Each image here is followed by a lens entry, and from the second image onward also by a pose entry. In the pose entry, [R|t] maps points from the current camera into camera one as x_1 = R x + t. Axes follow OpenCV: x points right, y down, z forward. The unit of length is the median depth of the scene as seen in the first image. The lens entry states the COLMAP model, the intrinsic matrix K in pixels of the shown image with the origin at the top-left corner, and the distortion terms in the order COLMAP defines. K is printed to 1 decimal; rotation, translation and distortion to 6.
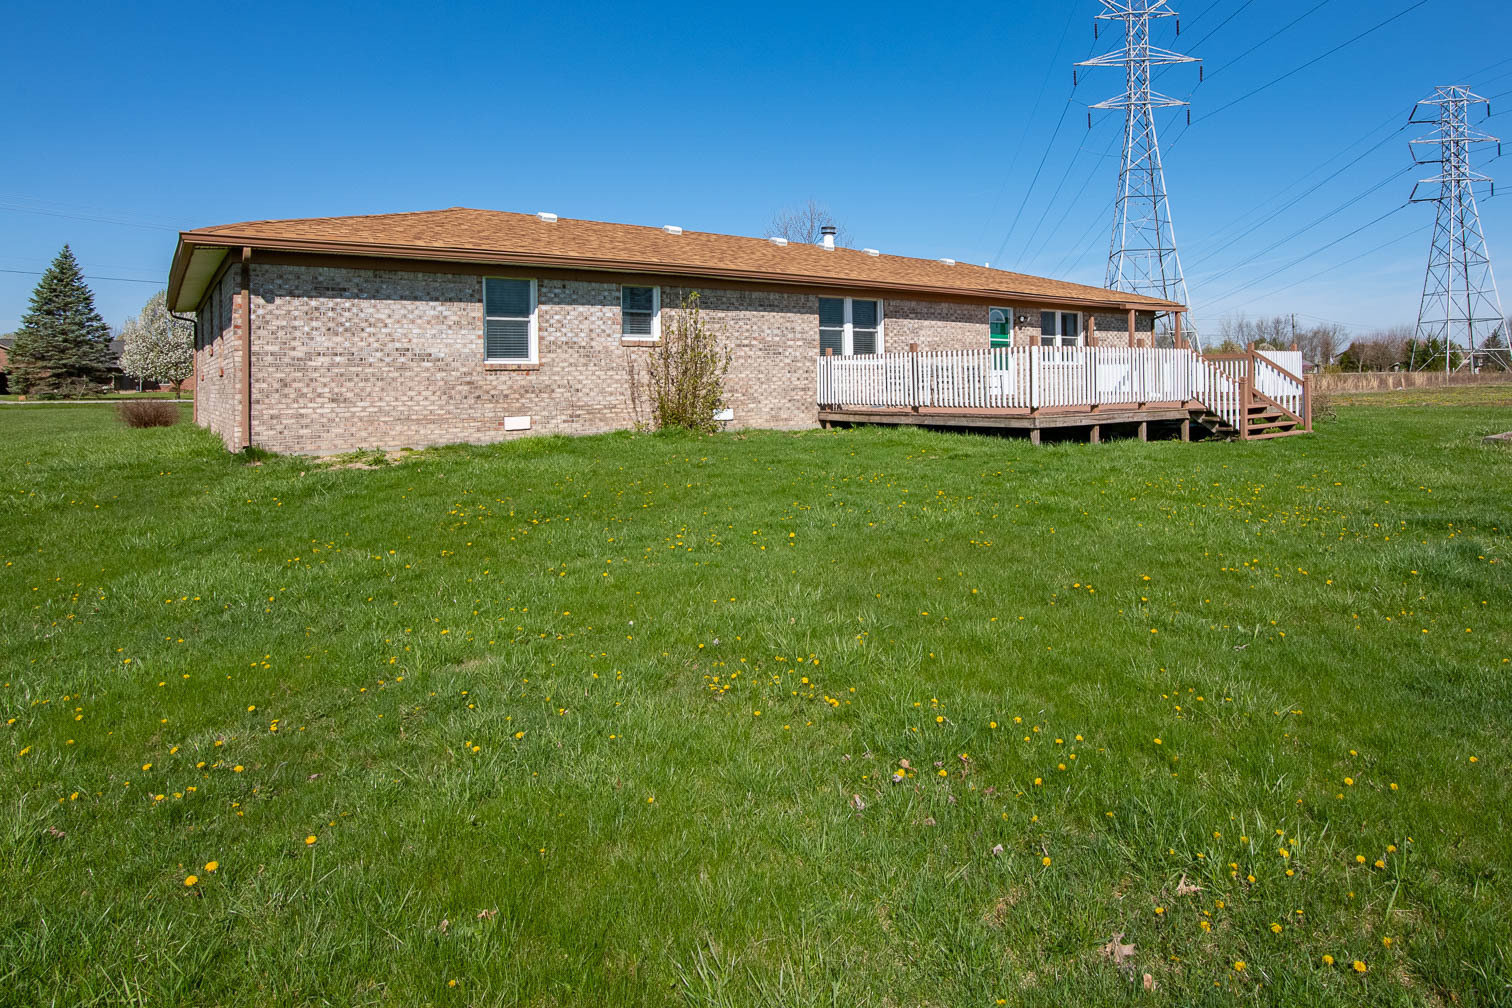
lens RADIAL K [[701.8, 0, 750.1], [0, 701.8, 503.7], [0, 0, 1]] dist [-0.014667, 0.000174]
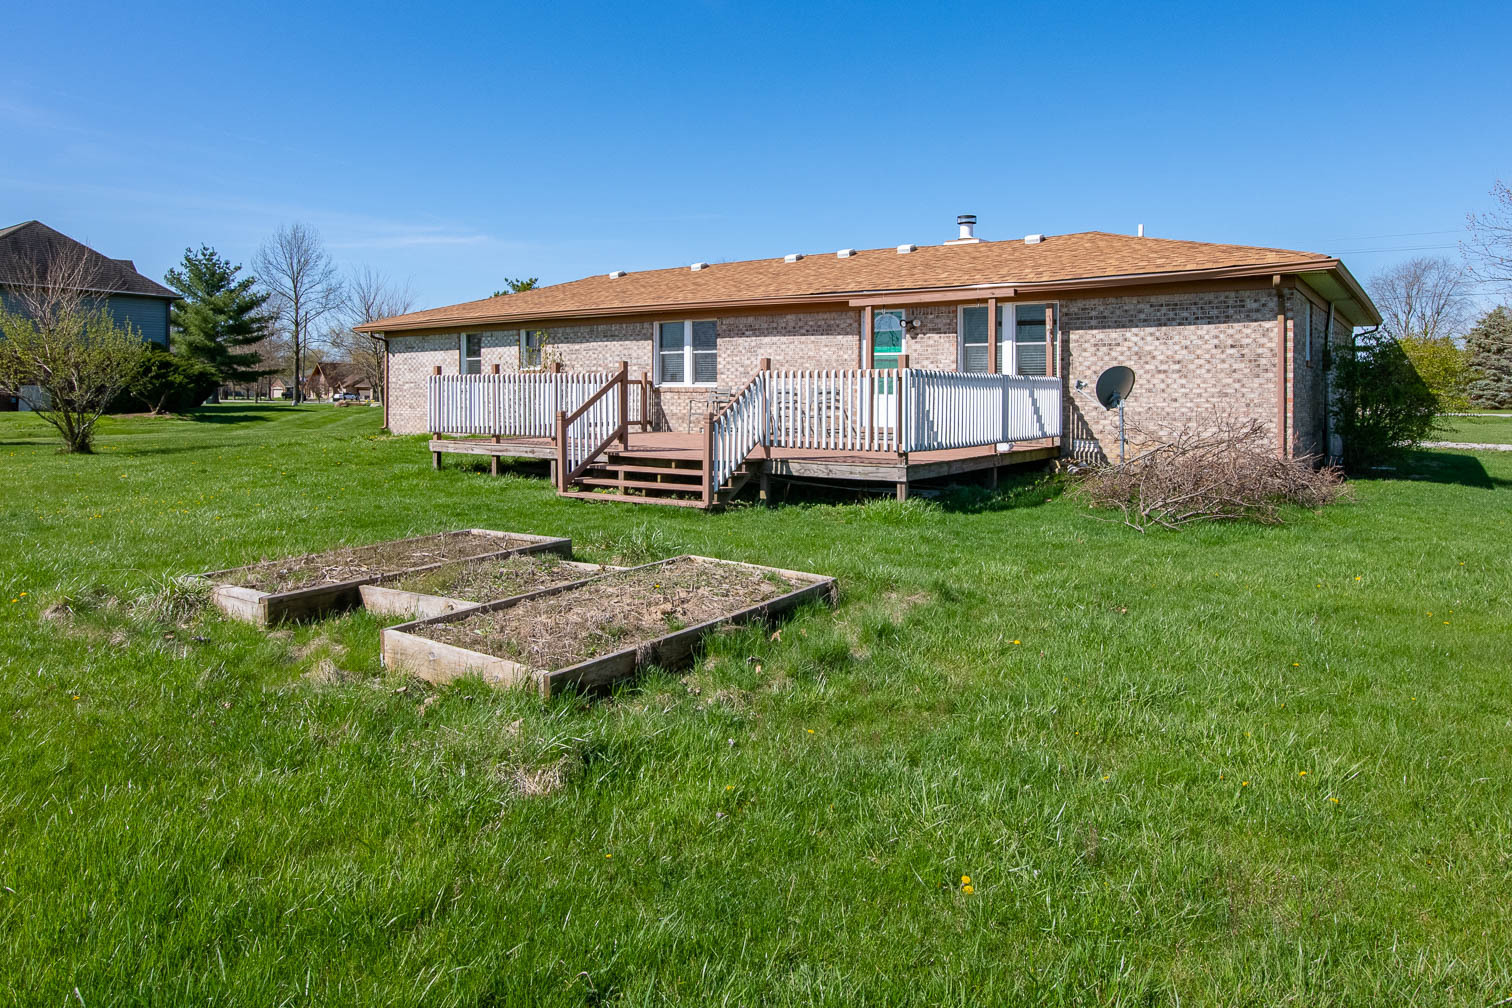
lens RADIAL K [[701.8, 0, 750.1], [0, 701.8, 503.7], [0, 0, 1]] dist [-0.014667, 0.000174]
pose [[0.529527, 0.136897, -0.837174, 1.047542], [-0.164491, 0.984731, 0.056982, -0.109483], [0.832192, 0.107534, 0.543960, 0.559063]]
